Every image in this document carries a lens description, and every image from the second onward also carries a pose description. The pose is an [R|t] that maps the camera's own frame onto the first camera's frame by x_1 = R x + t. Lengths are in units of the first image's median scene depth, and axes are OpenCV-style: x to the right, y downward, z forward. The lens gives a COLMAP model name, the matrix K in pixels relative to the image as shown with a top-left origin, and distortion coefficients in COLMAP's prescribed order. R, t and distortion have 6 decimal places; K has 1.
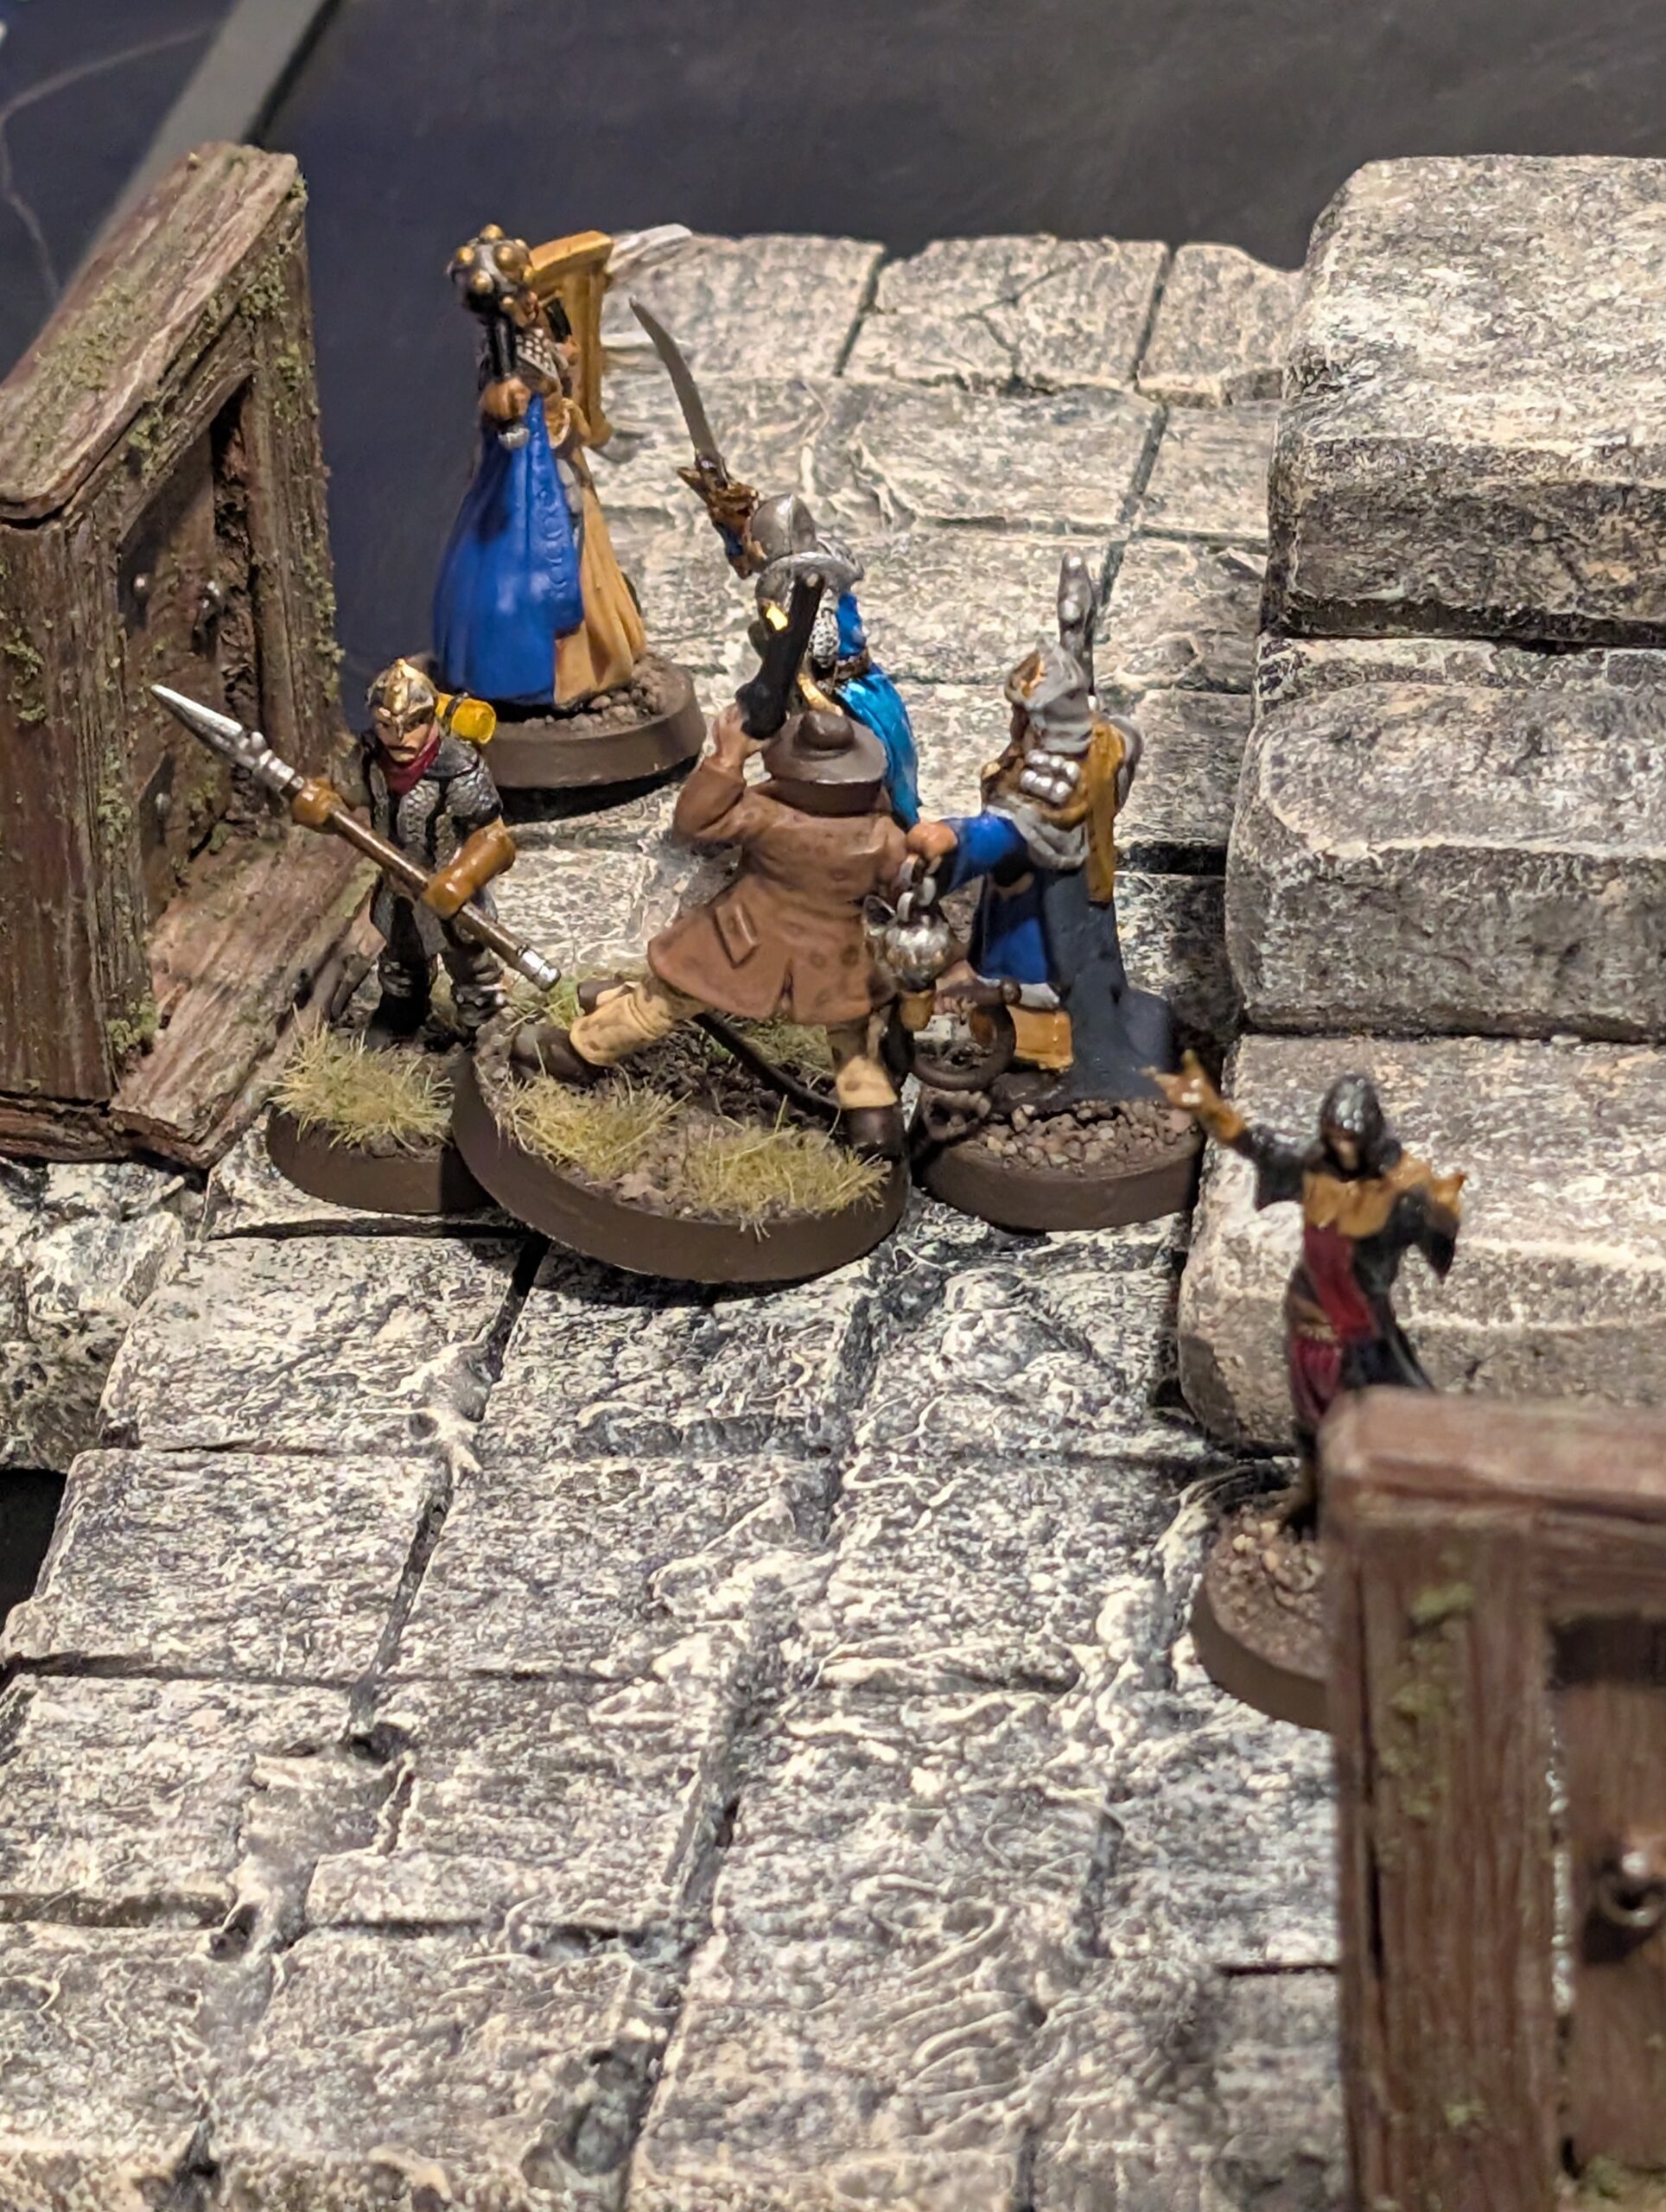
lens RADIAL K [[3188.9, 0, 833.0], [0, 3188.9, 1106.0], [0, 0, 1]] dist [0.171731, -1.264566]
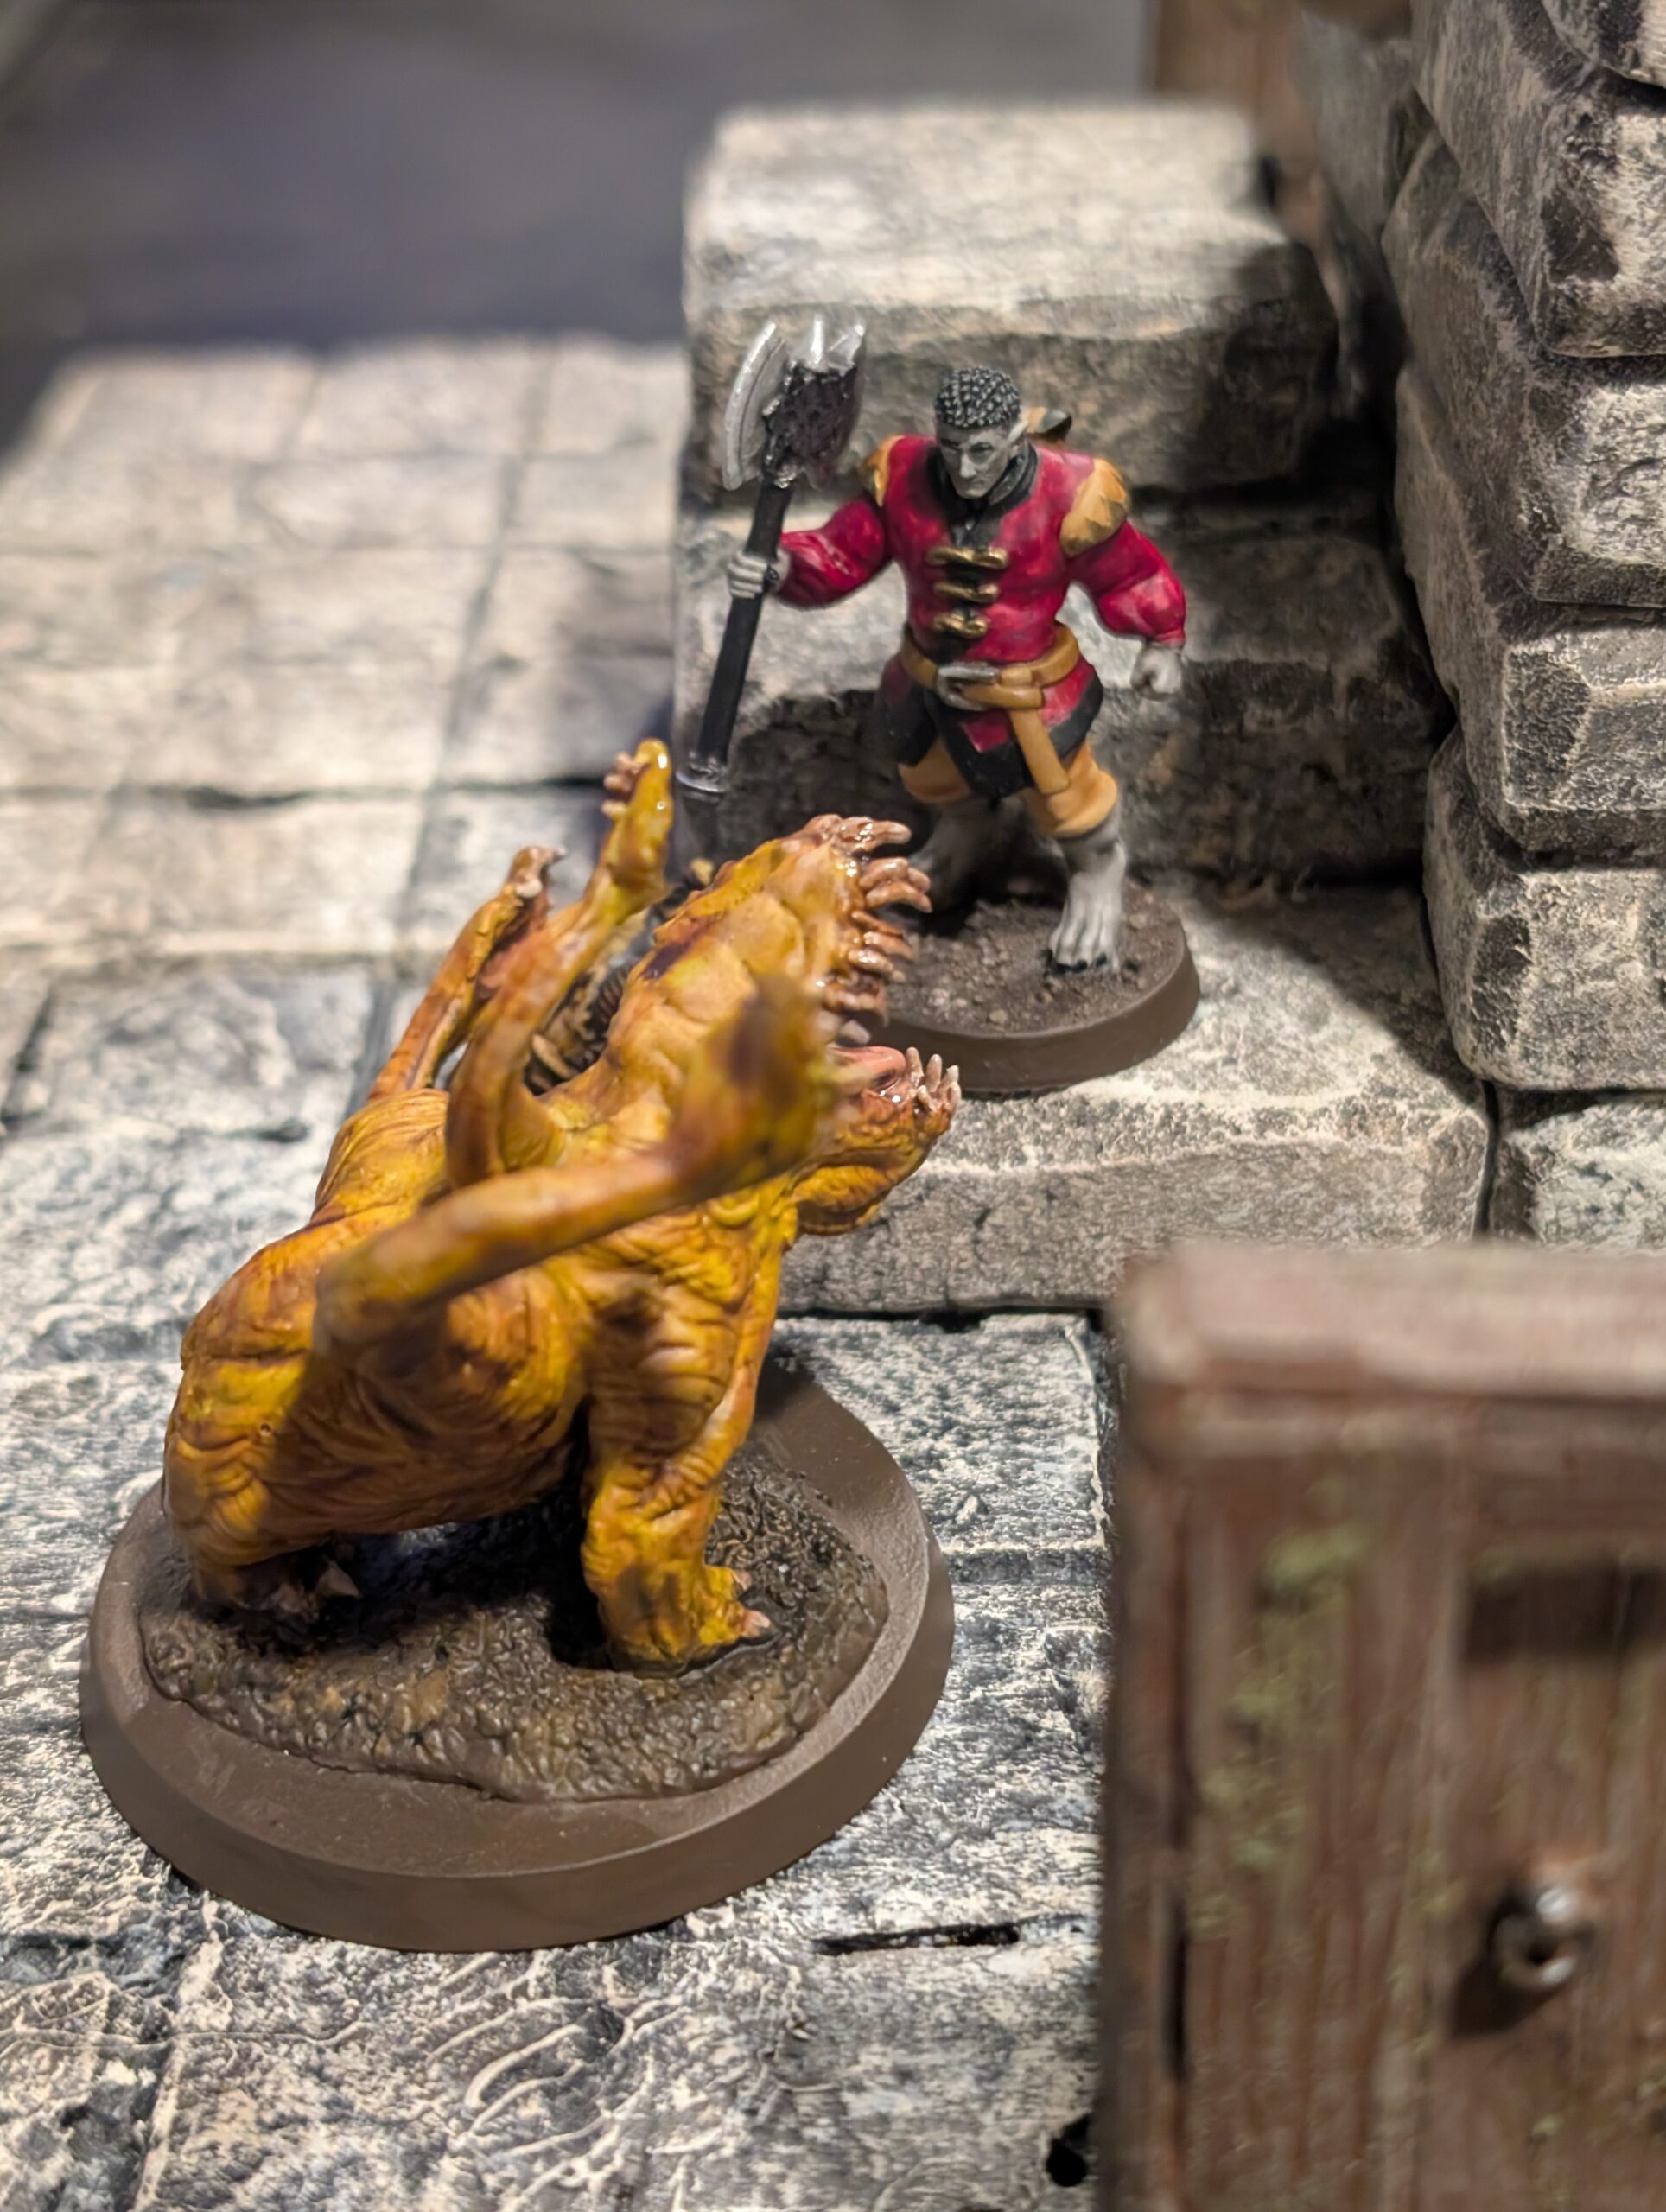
lens RADIAL K [[3158.0, 0, 833.0], [0, 3158.0, 1288.8], [0, 0, 1]] dist [-0.091410, 0.035309]
pose [[0.984247, -0.059236, 0.166580, -0.002674], [0.042874, 0.994047, 0.100160, 0.017328], [-0.171521, -0.091441, 0.980928, 0.205842]]
